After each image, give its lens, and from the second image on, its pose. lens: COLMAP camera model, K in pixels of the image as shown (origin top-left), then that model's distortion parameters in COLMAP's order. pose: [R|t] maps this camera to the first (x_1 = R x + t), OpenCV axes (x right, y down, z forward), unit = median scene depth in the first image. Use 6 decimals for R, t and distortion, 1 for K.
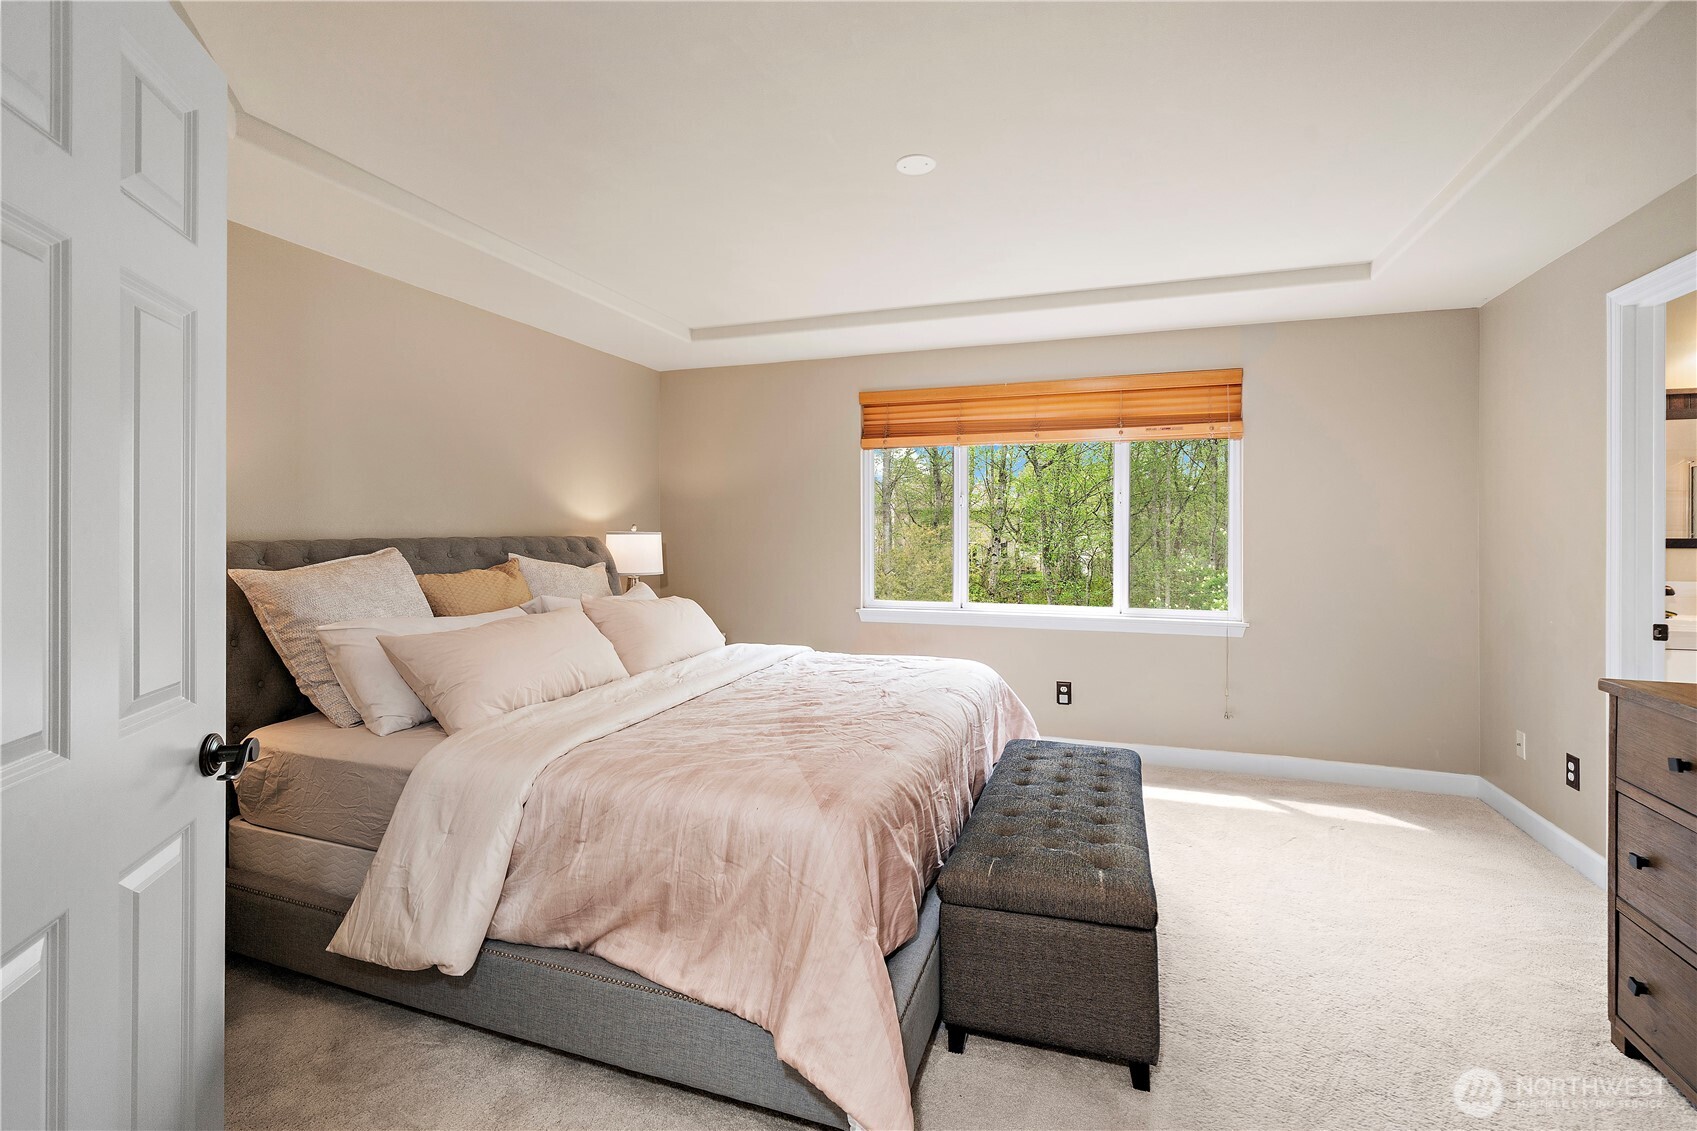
lens RADIAL K [[760.2, 0, 848.5], [0, 760.2, 565.5], [0, 0, 1]] dist [0.024174, 0.000011]
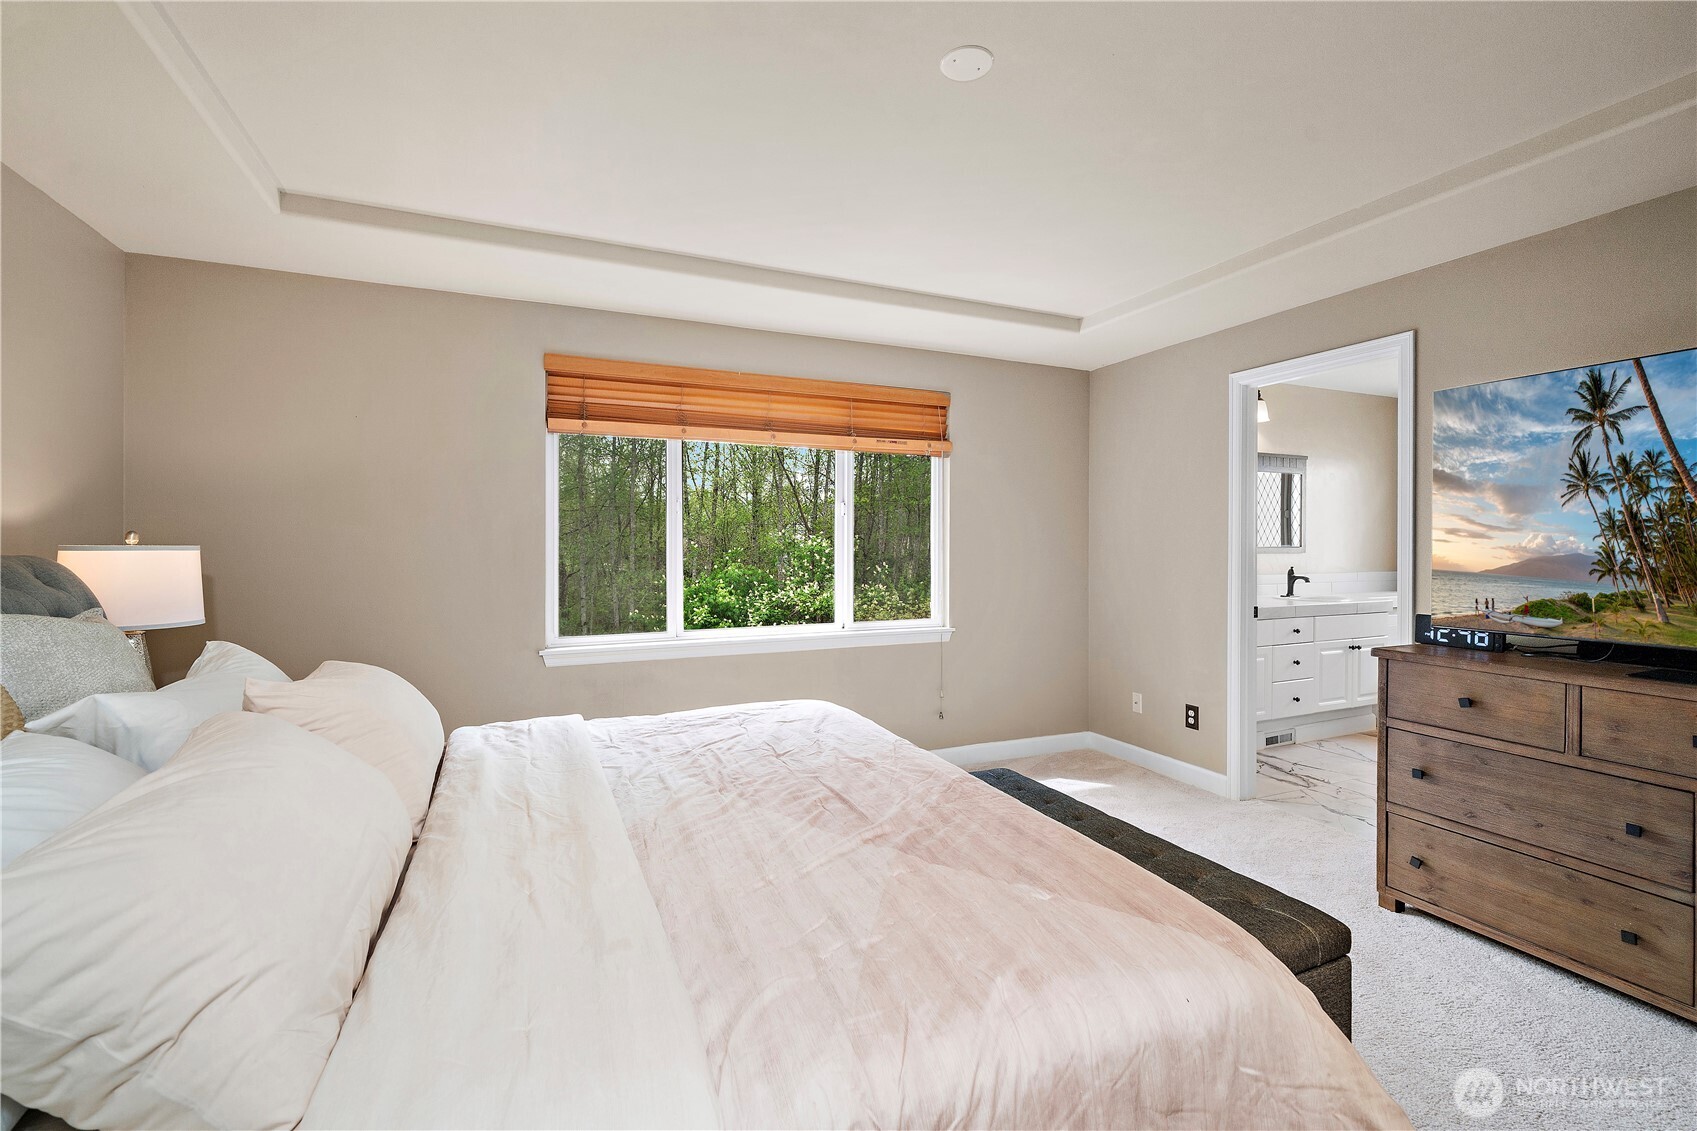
lens RADIAL K [[760.2, 0, 848.5], [0, 760.2, 565.5], [0, 0, 1]] dist [0.024174, 0.000011]
pose [[0.726065, -0.019955, 0.687336, -0.318679], [0.035149, 0.999349, -0.008115, -0.009705], [-0.686727, 0.030051, 0.726294, 0.311429]]
